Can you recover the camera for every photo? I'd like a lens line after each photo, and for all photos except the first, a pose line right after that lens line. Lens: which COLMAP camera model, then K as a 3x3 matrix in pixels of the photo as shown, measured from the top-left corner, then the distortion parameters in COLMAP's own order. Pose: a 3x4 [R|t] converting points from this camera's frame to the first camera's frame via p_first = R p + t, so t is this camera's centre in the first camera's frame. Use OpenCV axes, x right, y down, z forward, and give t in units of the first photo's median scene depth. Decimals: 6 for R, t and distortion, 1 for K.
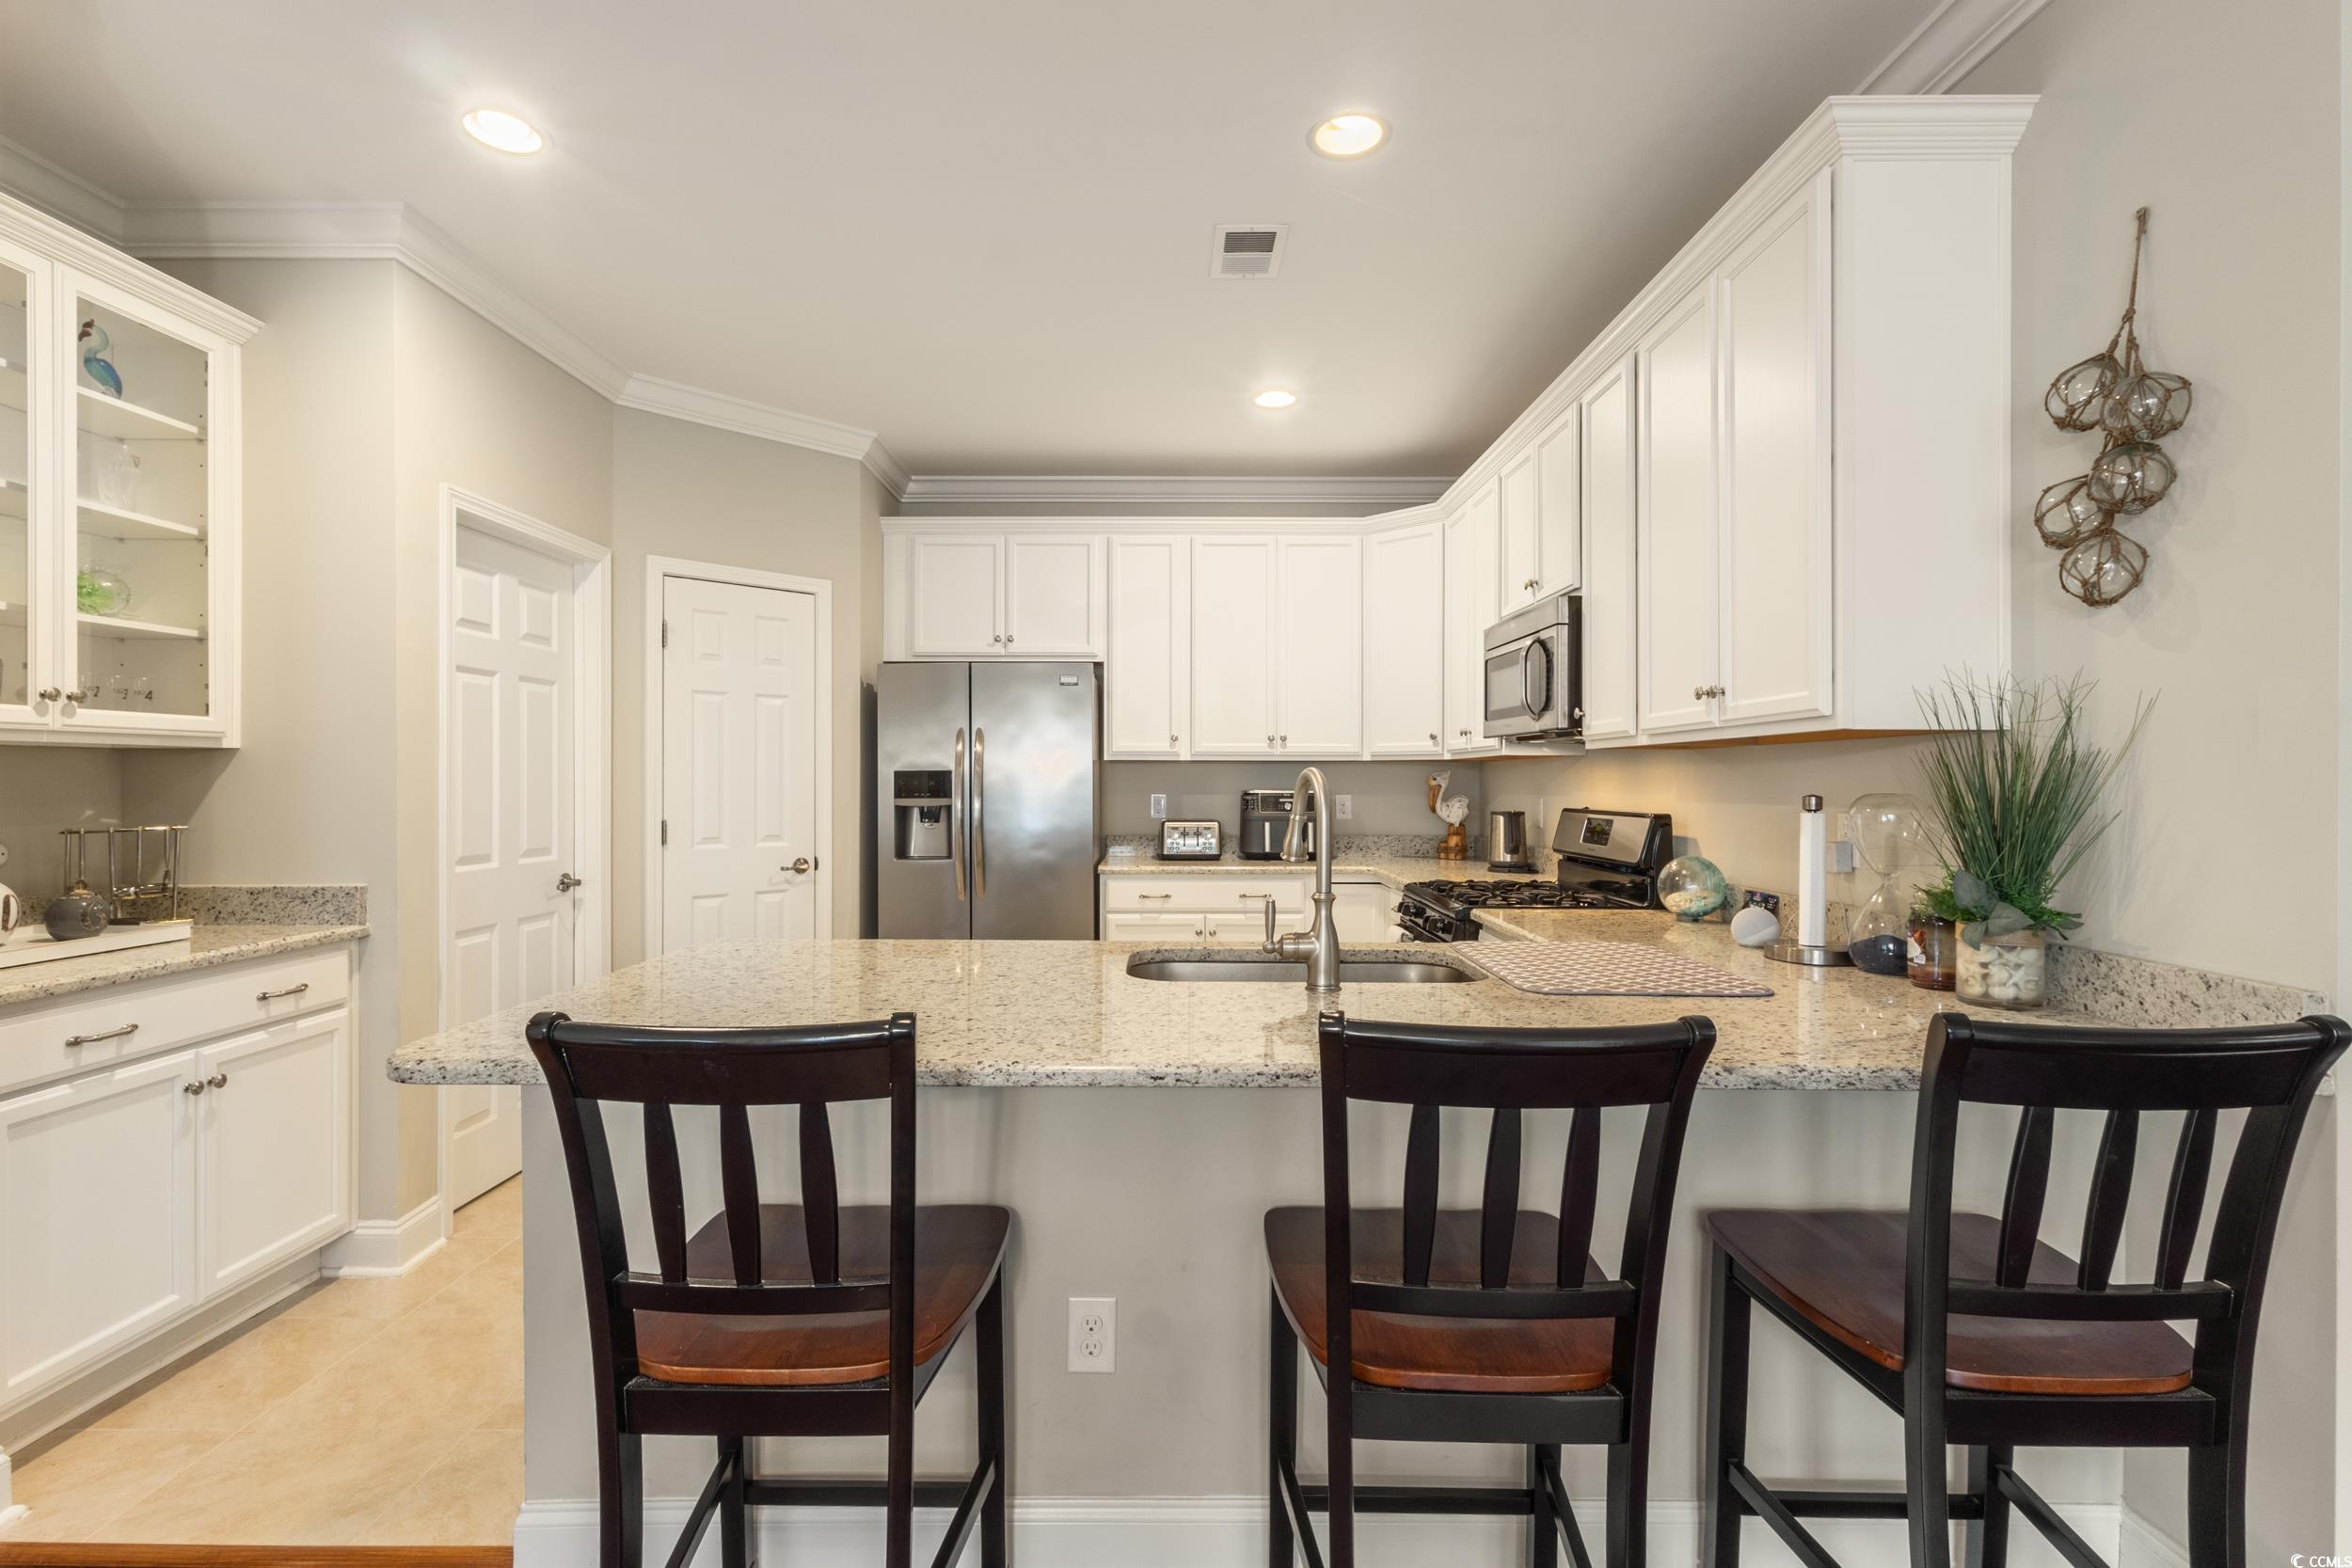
lens RADIAL K [[1086.2, 0, 1161.3], [0, 1086.2, 783.7], [0, 0, 1]] dist [0.010284, -0.000955]
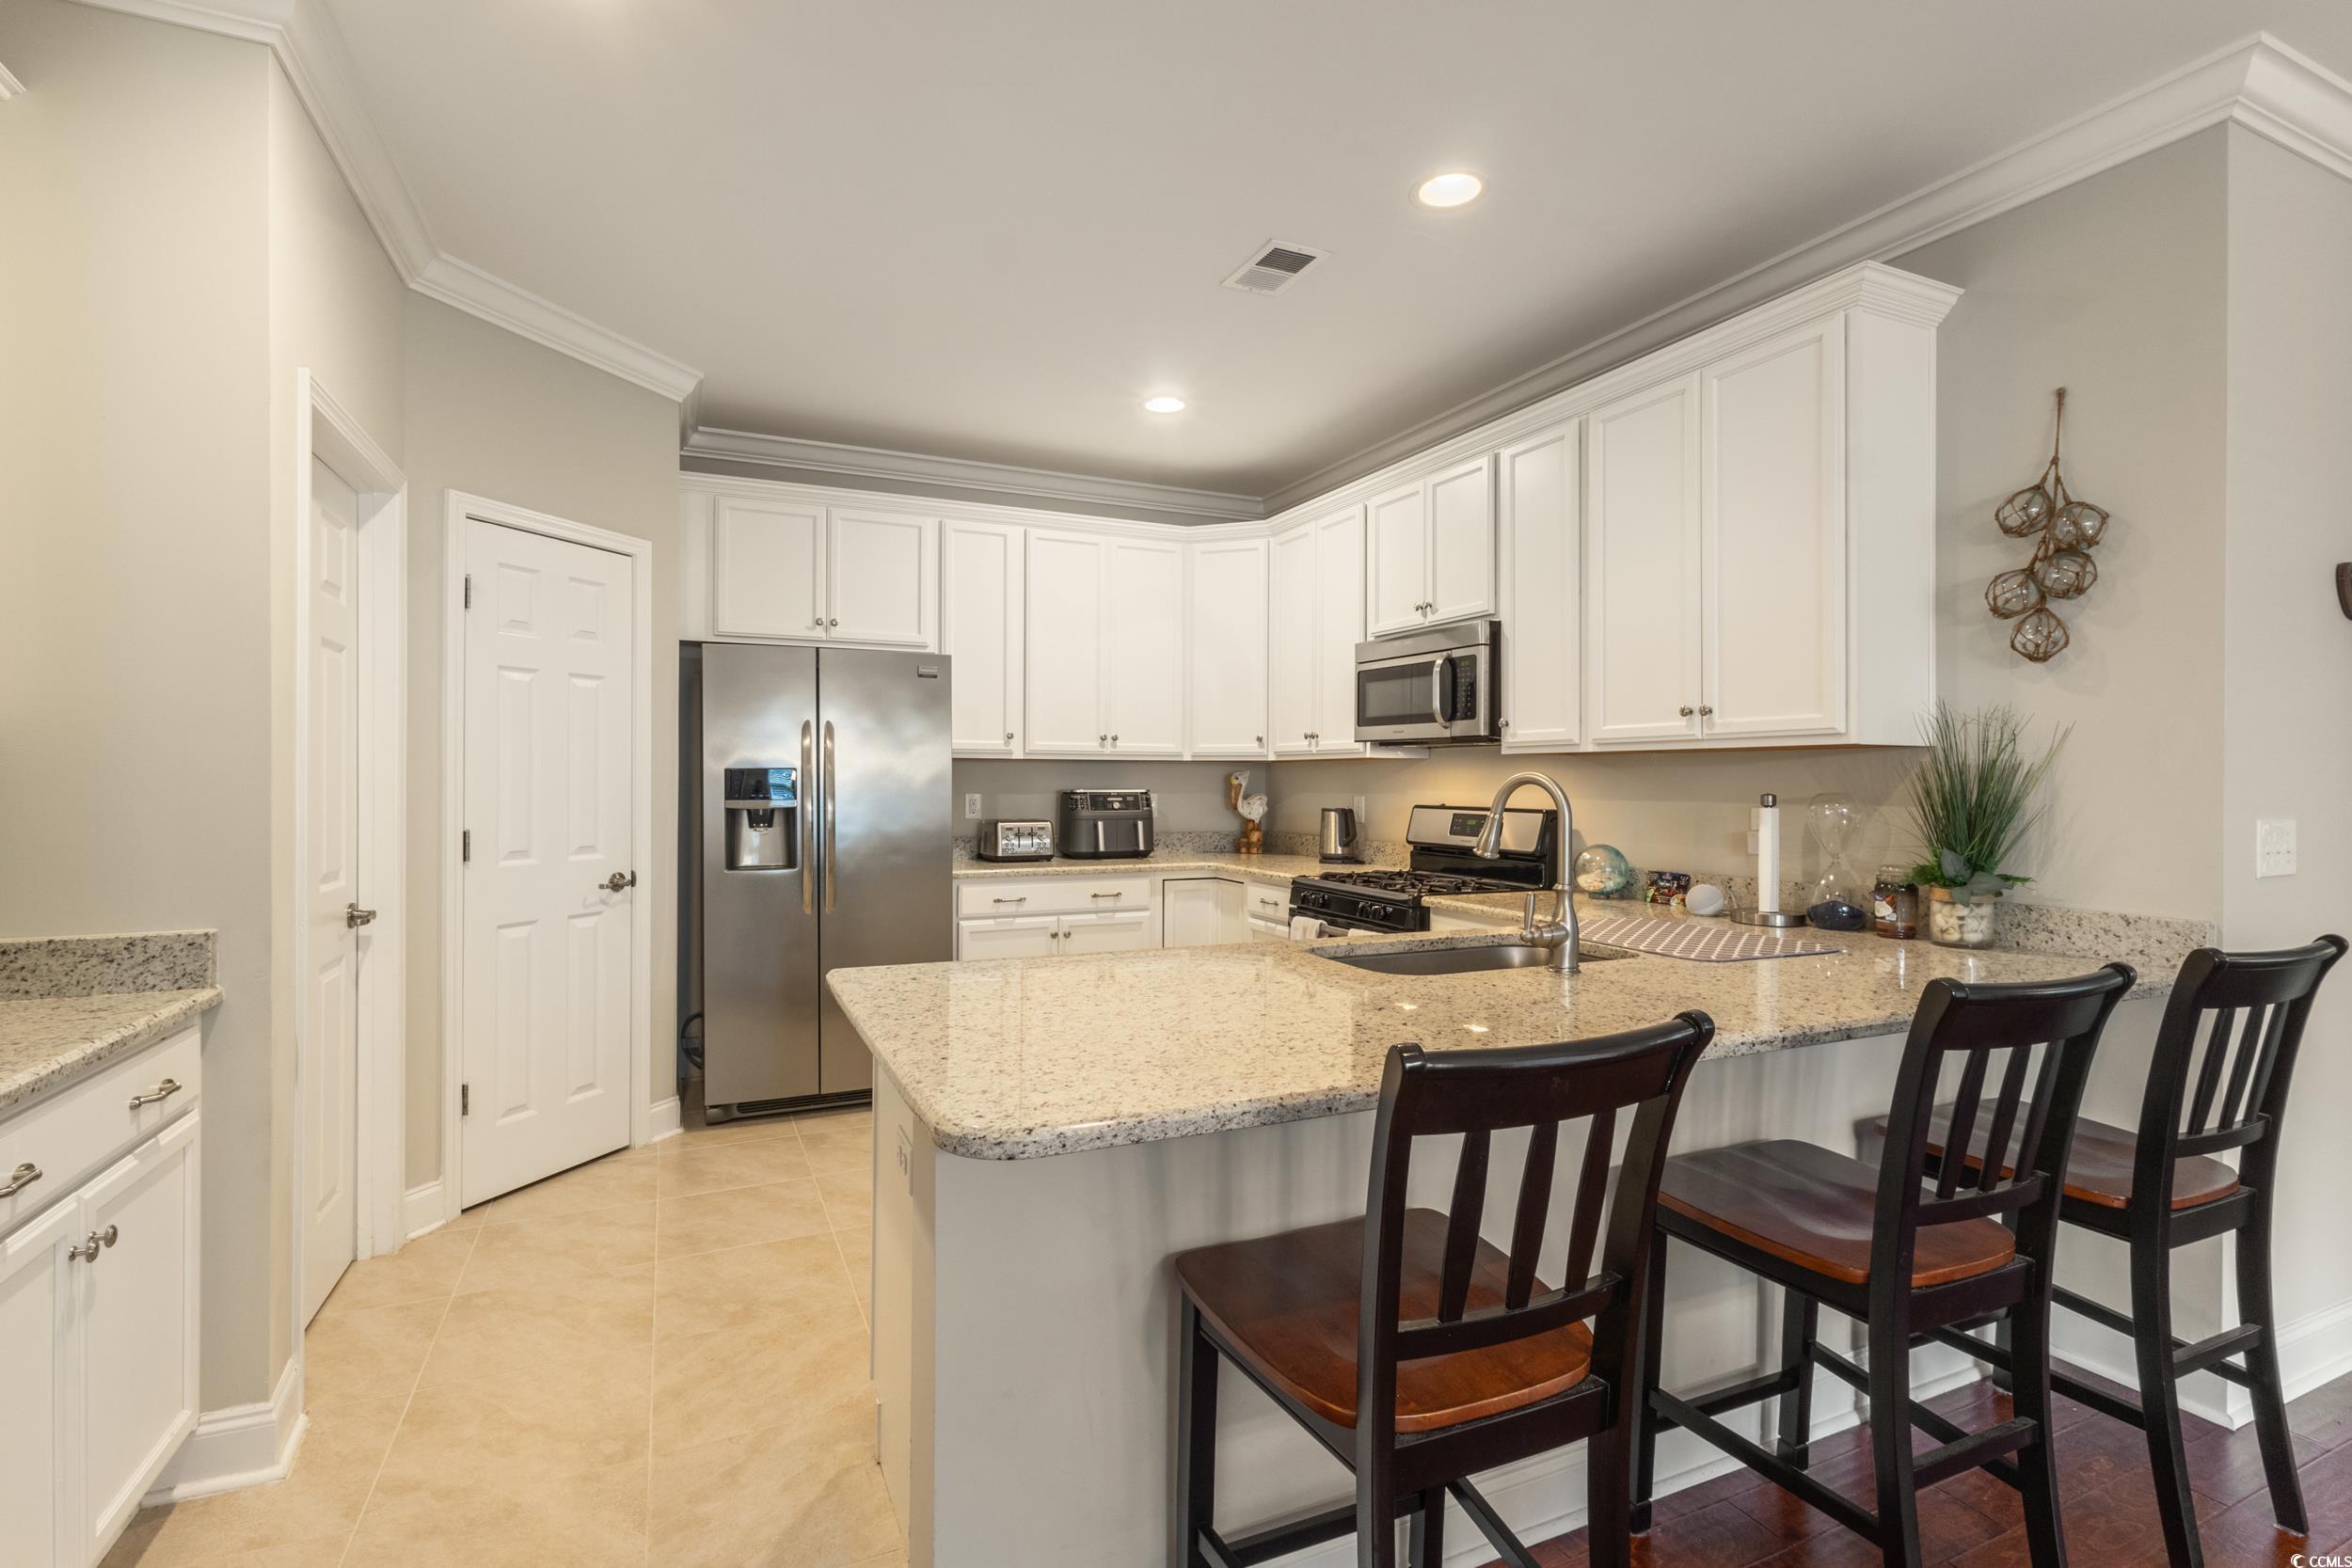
lens RADIAL K [[1086.2, 0, 1165.7], [0, 1086.2, 782.2], [0, 0, 1]] dist [0.010284, -0.000955]
pose [[0.908269, 0.000397, 0.418387, -0.348989], [-0.001080, 0.999998, 0.001397, -0.002765], [-0.418386, -0.001721, 0.908268, 0.082460]]
